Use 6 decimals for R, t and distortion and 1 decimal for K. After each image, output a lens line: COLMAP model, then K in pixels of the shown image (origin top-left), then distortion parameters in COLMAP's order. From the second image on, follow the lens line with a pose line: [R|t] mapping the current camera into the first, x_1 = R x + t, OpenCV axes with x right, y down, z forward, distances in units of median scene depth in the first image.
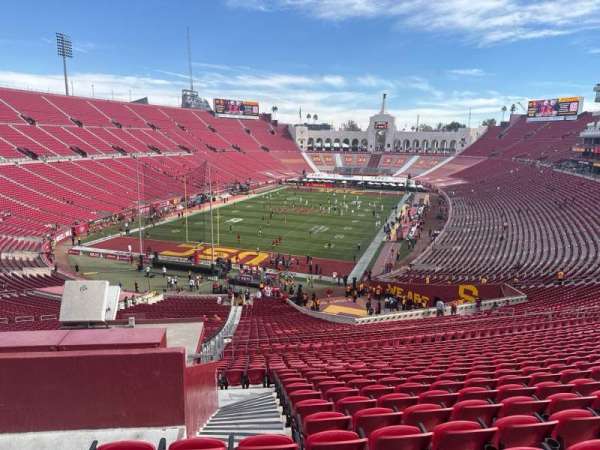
lens RADIAL K [[421.6, 0, 297.7], [0, 421.6, 223.7], [0, 0, 1]] dist [0.060196, -0.088770]
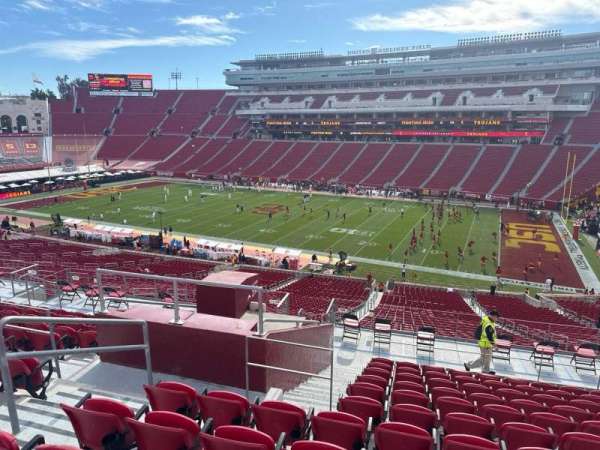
lens RADIAL K [[421.6, 0, 297.7], [0, 421.6, 223.7], [0, 0, 1]] dist [0.060196, -0.088770]
pose [[0.115770, -0.248706, 0.961635, -0.338245], [0.191158, 0.955626, 0.224138, -0.077015], [-0.974708, 0.157876, 0.158175, 0.379745]]
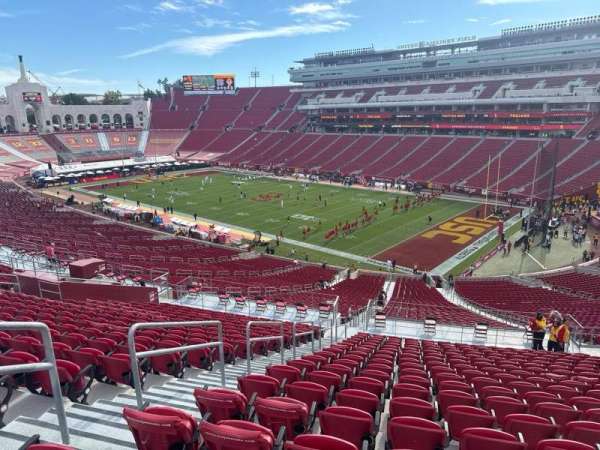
lens RADIAL K [[426.3, 0, 293.9], [0, 426.3, 225.7], [0, 0, 1]] dist [0.056970, -0.080745]
pose [[0.384970, -0.268408, 0.883037, -0.373564], [0.204166, 0.957840, 0.202136, -0.067795], [-0.900063, 0.102469, 0.423540, 0.258502]]
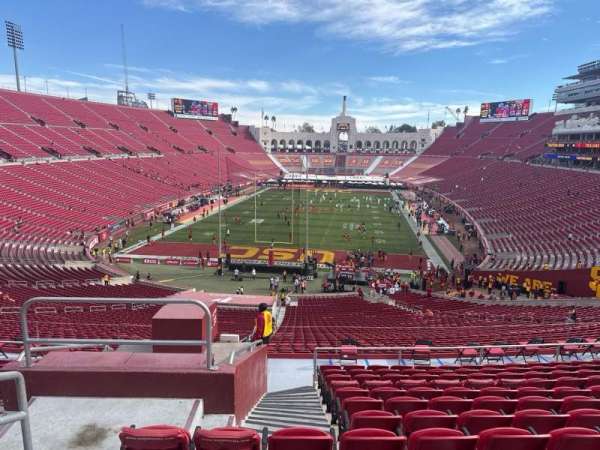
lens RADIAL K [[413.1, 0, 298.1], [0, 413.1, 242.6], [0, 0, 1]] dist [0.061827, -0.091284]
pose [[0.985388, -0.045000, 0.164272, -0.086705], [0.039059, 0.998467, 0.039221, 0.003091], [-0.165785, -0.032231, 0.985635, 0.023231]]
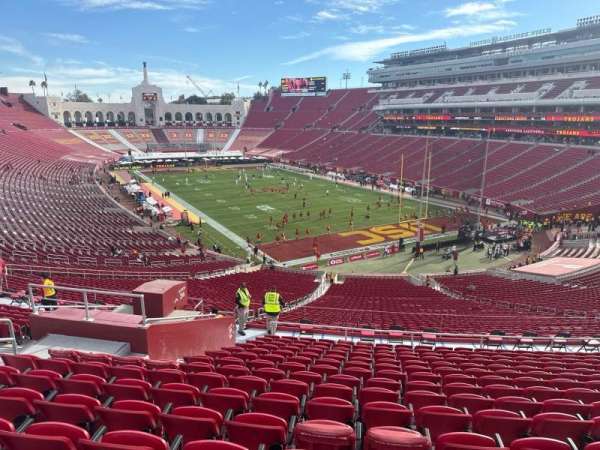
lens RADIAL K [[426.3, 0, 293.9], [0, 426.3, 225.7], [0, 0, 1]] dist [0.056970, -0.080745]
pose [[0.679520, -0.200511, 0.705725, -0.304198], [0.154267, 0.979473, 0.129749, -0.030518], [-0.717254, 0.020703, 0.696504, 0.128578]]
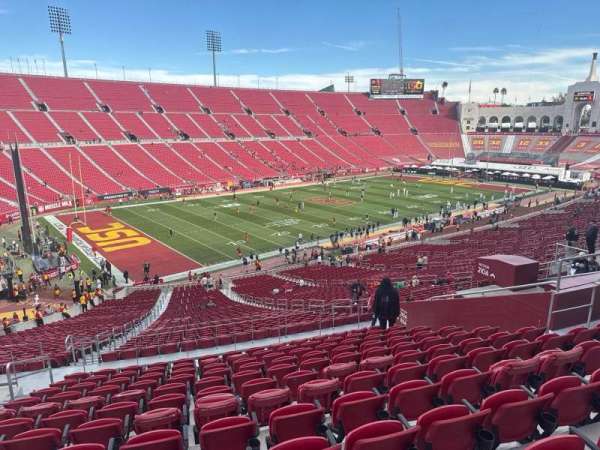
lens RADIAL K [[422.5, 0, 289.4], [0, 422.5, 224.5], [0, 0, 1]] dist [0.033245, -0.047096]
pose [[0.837291, 0.098894, -0.537740, 0.185706], [-0.084117, 0.995097, 0.052030, -0.009999], [0.540249, 0.001669, 0.841504, 0.120518]]
